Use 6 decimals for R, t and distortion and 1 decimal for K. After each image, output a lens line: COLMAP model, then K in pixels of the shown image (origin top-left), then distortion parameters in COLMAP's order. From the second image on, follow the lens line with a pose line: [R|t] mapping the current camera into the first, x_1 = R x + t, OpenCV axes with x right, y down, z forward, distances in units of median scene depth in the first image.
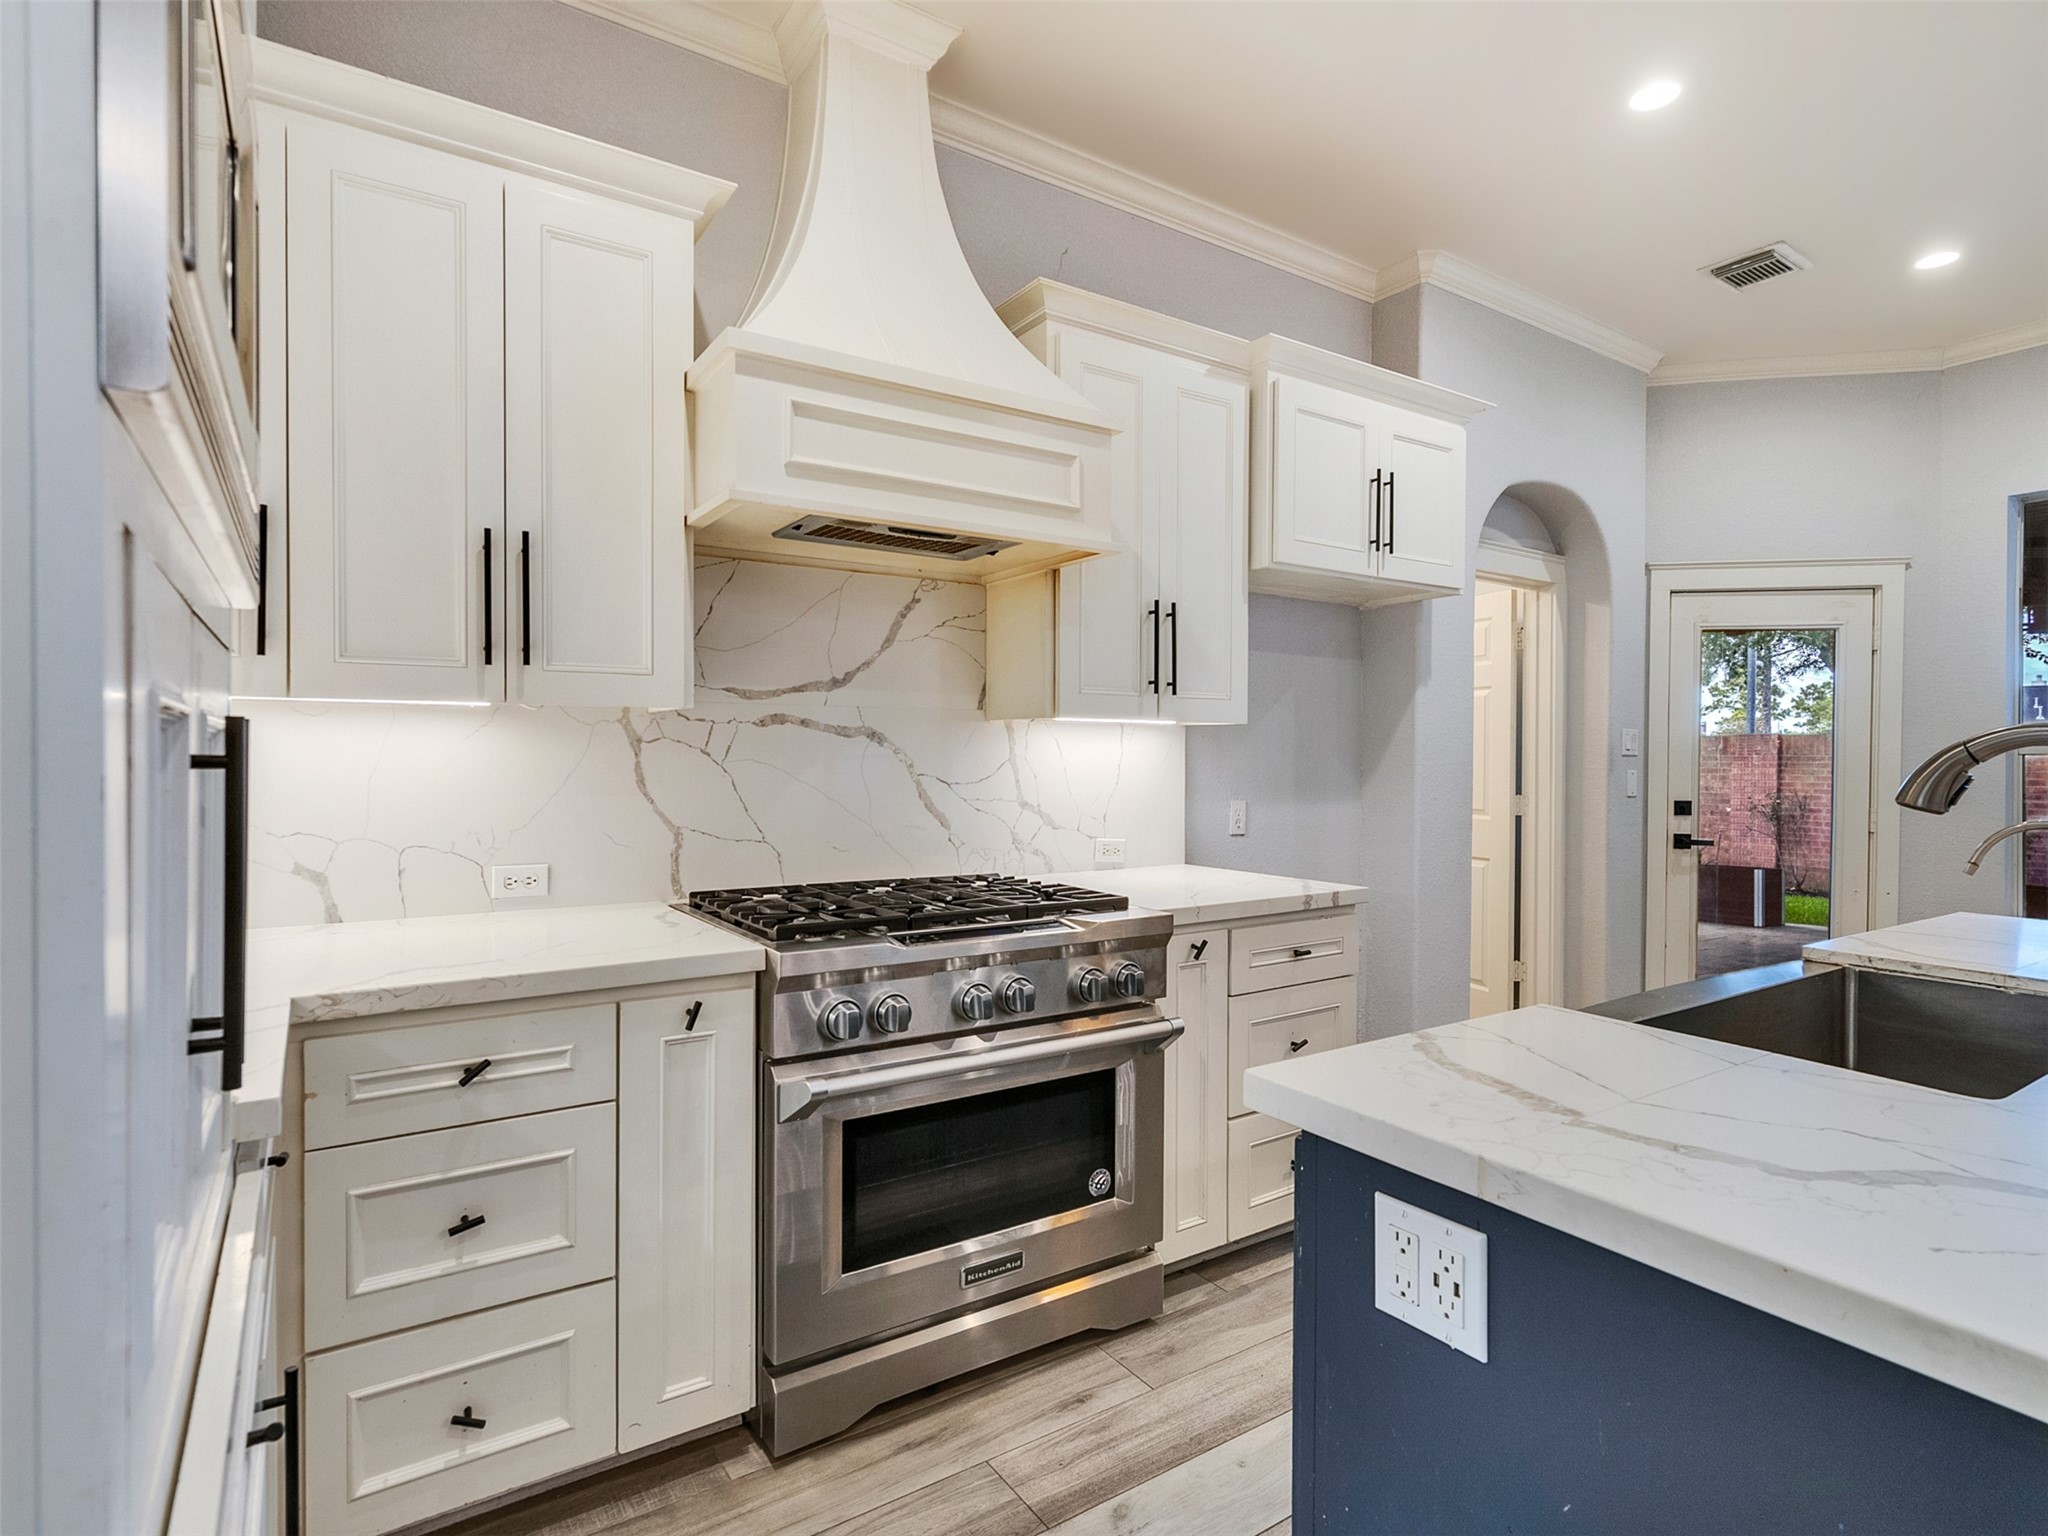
lens RADIAL K [[1050.2, 0, 1007.3], [0, 1050.2, 765.0], [0, 0, 1]] dist [-0.008304, 0.006896]
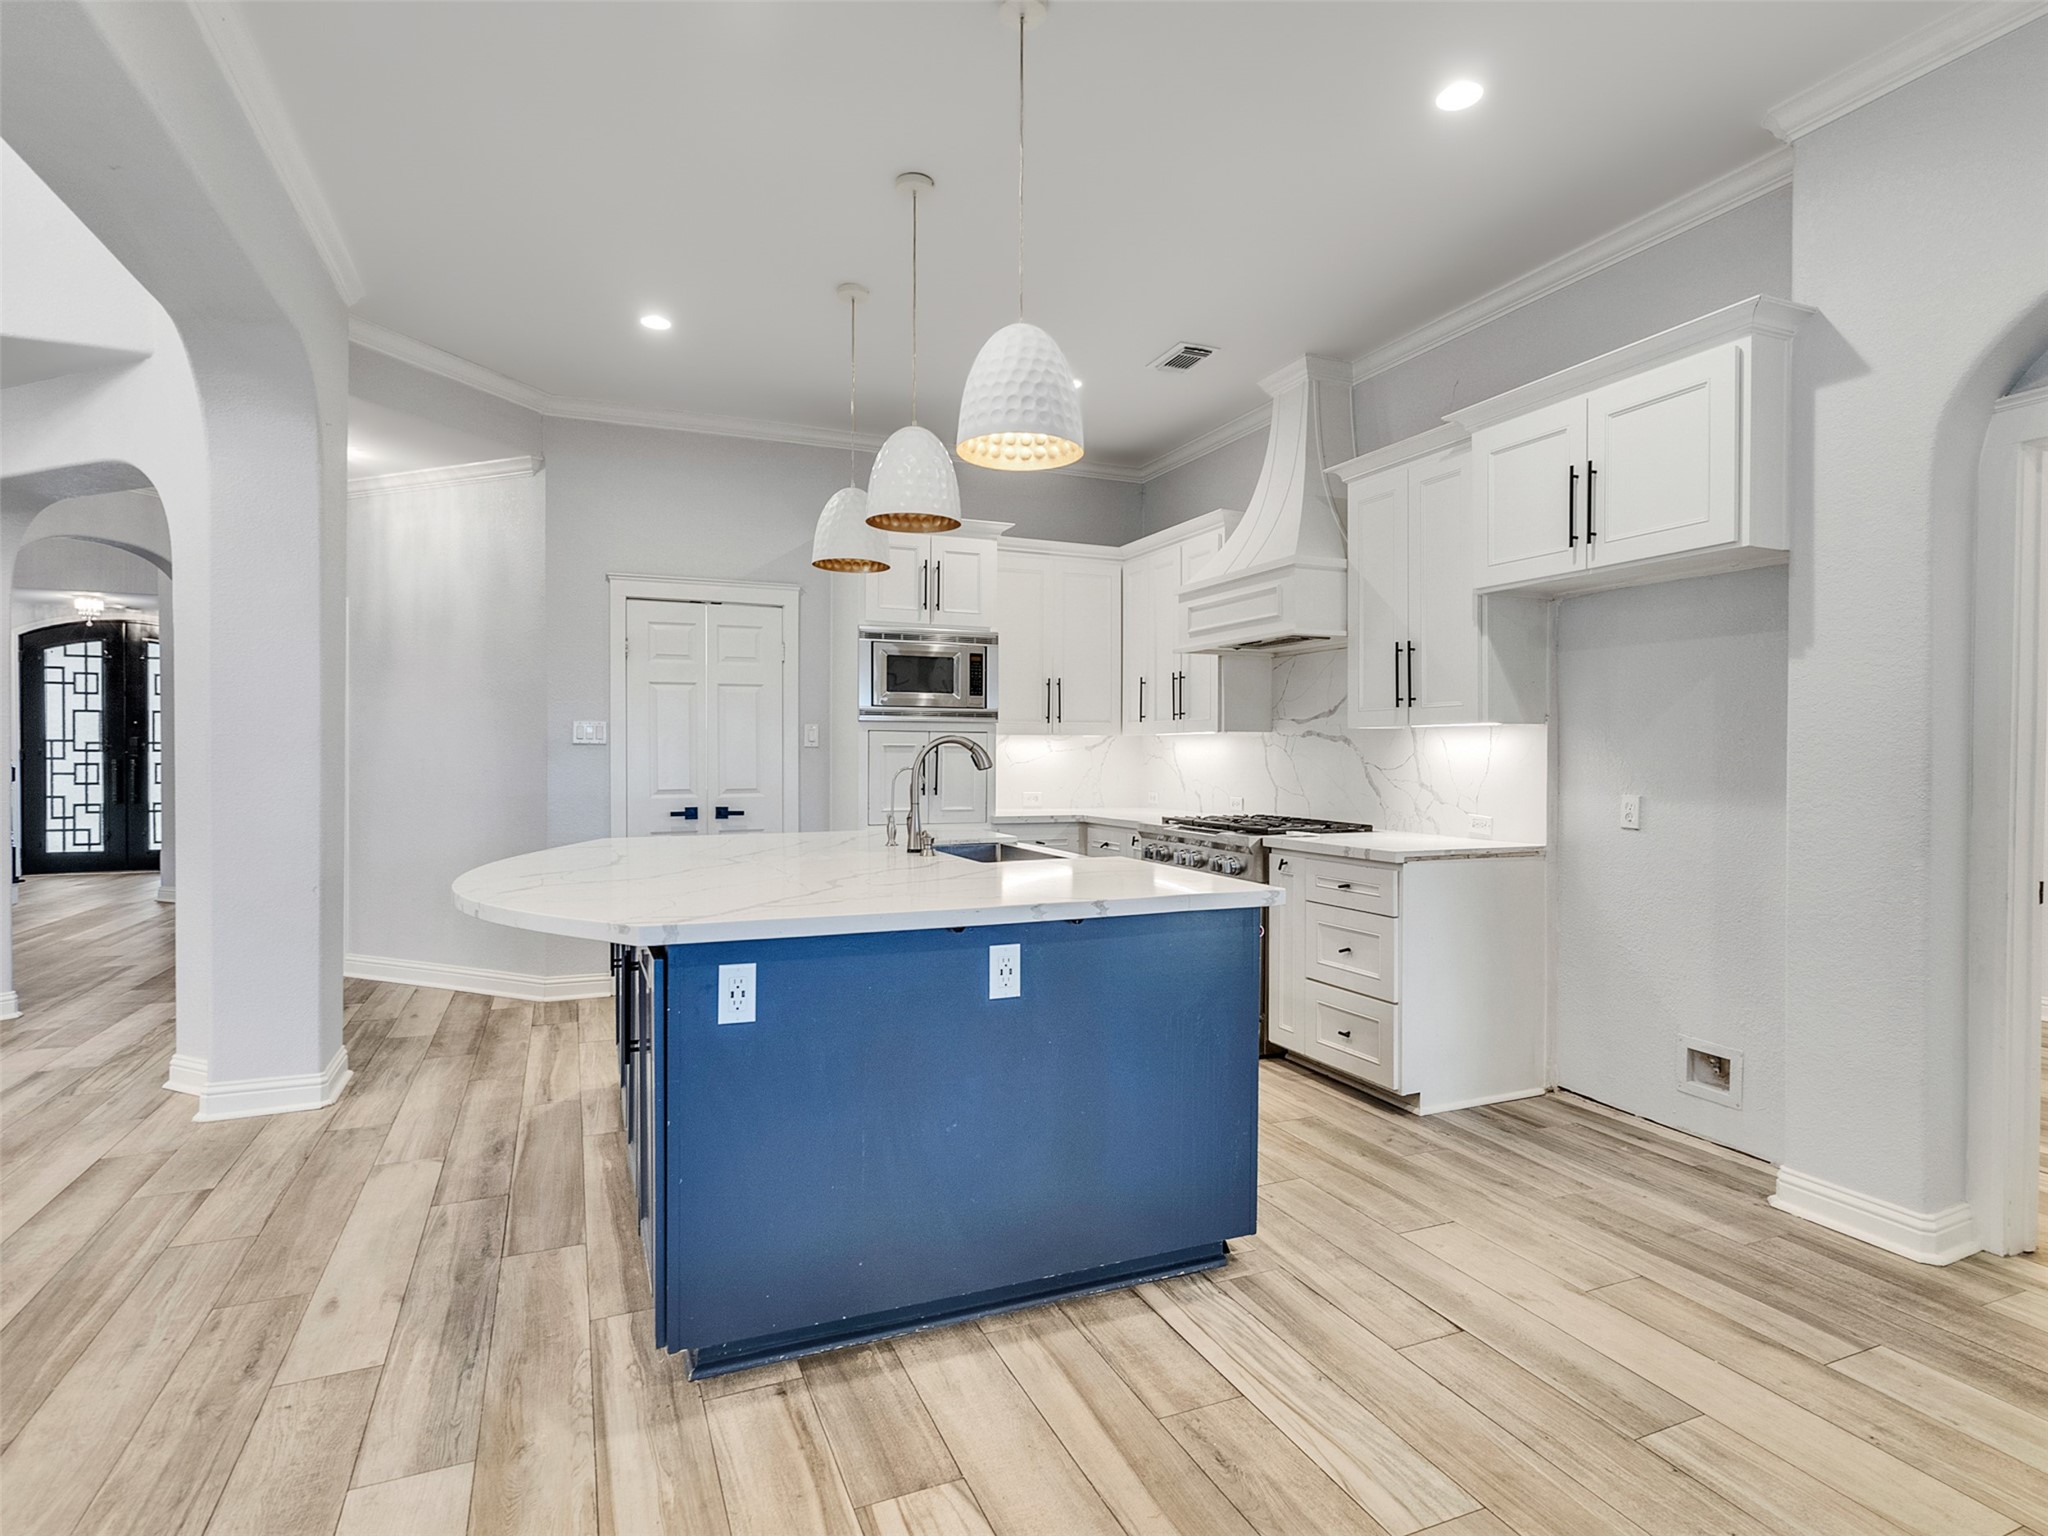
lens RADIAL K [[1050.2, 0, 1013.3], [0, 1050.2, 770.8], [0, 0, 1]] dist [-0.008304, 0.006896]
pose [[-0.176454, 0.010208, -0.984256, 1.522123], [-0.013810, 0.999822, 0.012845, 0.006947], [0.984212, 0.015860, -0.176281, 0.685284]]
